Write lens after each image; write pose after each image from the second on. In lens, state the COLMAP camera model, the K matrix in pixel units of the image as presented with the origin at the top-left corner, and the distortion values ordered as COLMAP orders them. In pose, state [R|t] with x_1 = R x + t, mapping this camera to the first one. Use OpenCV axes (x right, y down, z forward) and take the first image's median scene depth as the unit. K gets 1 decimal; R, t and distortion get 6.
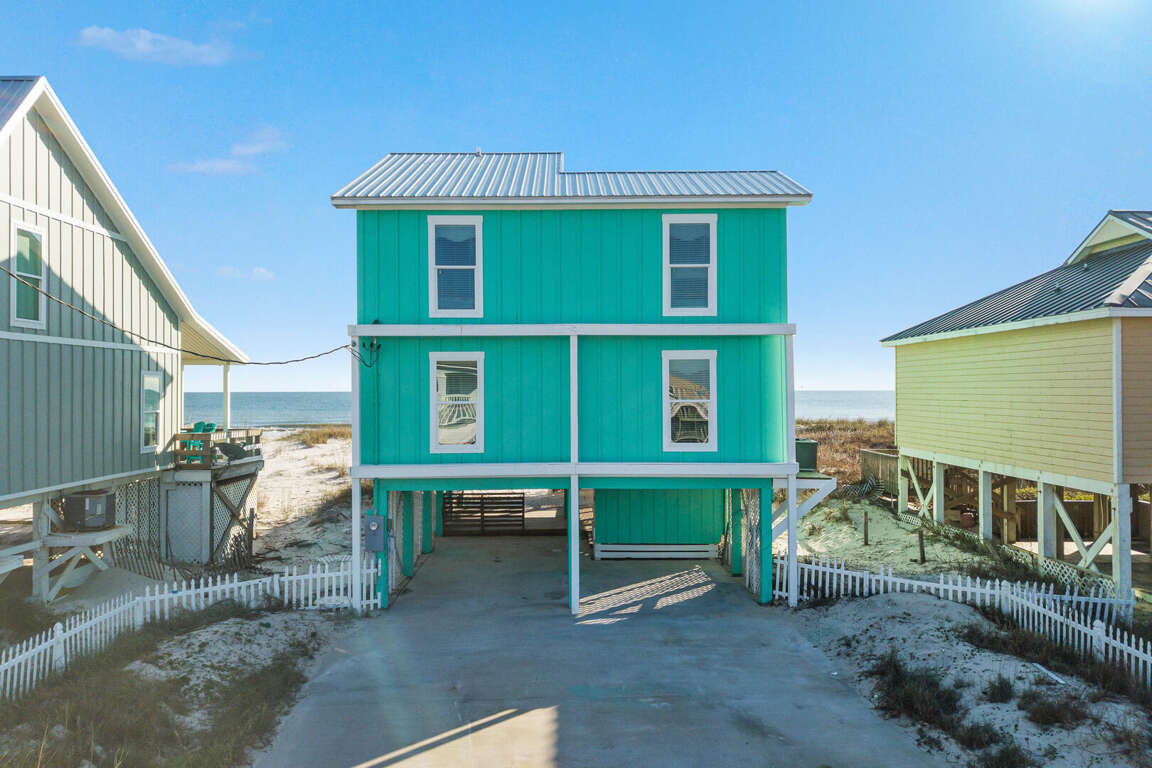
lens RADIAL K [[873.7, 0, 569.6], [0, 873.7, 379.2], [0, 0, 1]] dist [0.023634, -0.028709]
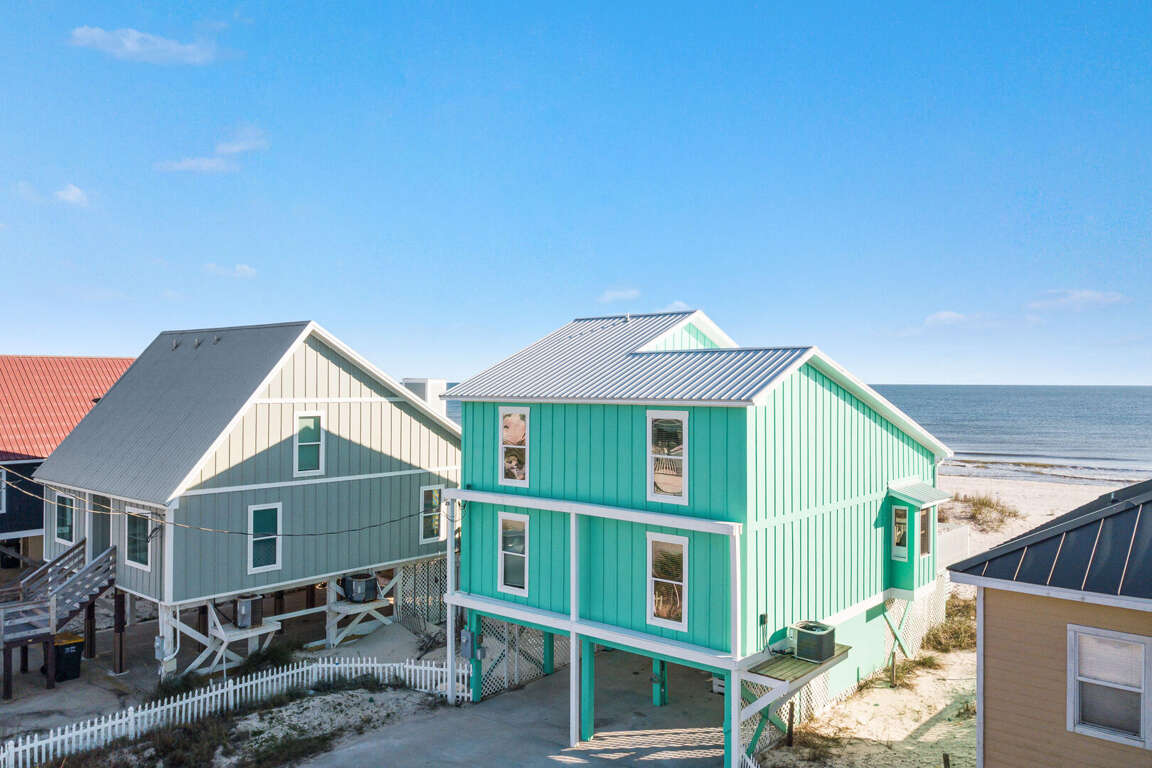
lens RADIAL K [[873.7, 0, 581.4], [0, 873.7, 387.9], [0, 0, 1]] dist [0.023634, -0.028709]
pose [[0.765591, 0.011694, -0.643221, 0.782936], [-0.001965, 0.999873, 0.015839, -0.242333], [0.643324, -0.010862, 0.765517, 0.094354]]
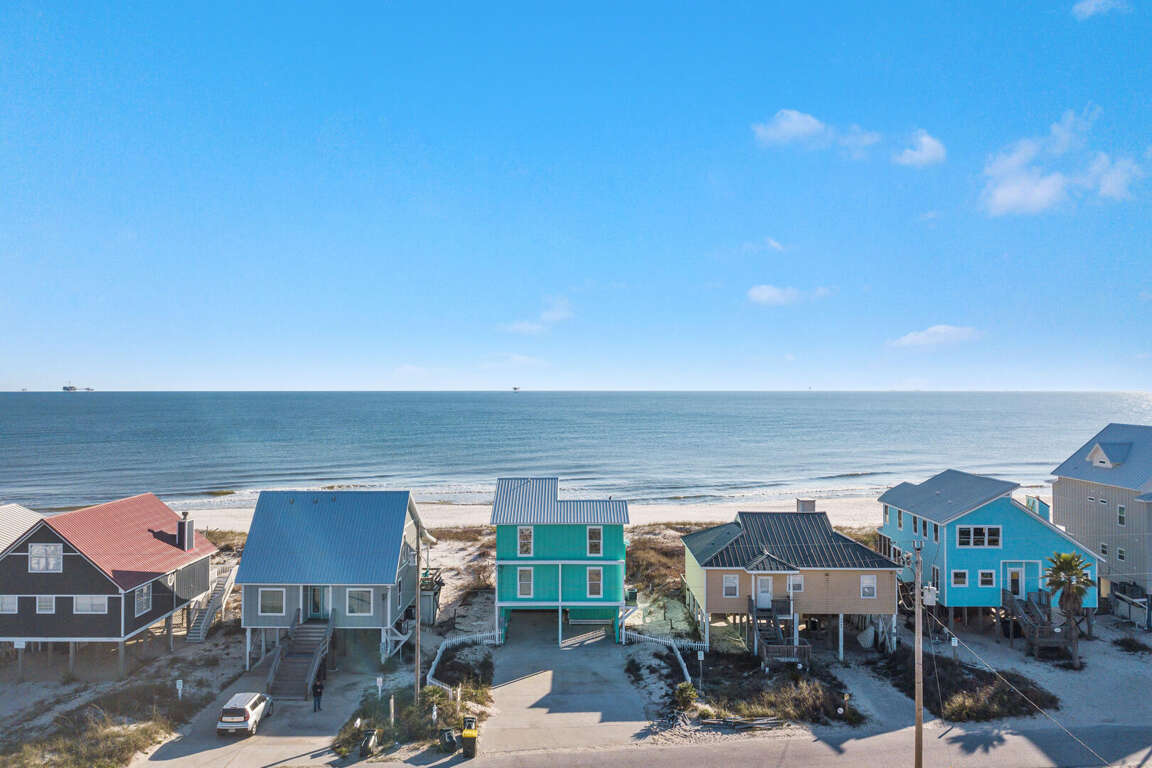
lens RADIAL K [[873.7, 0, 560.6], [0, 873.7, 364.4], [0, 0, 1]] dist [0.023634, -0.028709]
pose [[0.999801, 0.002237, -0.019805, 0.073746], [-0.002552, 0.999871, -0.015884, -0.783509], [0.019767, 0.015931, 0.999678, -2.455729]]
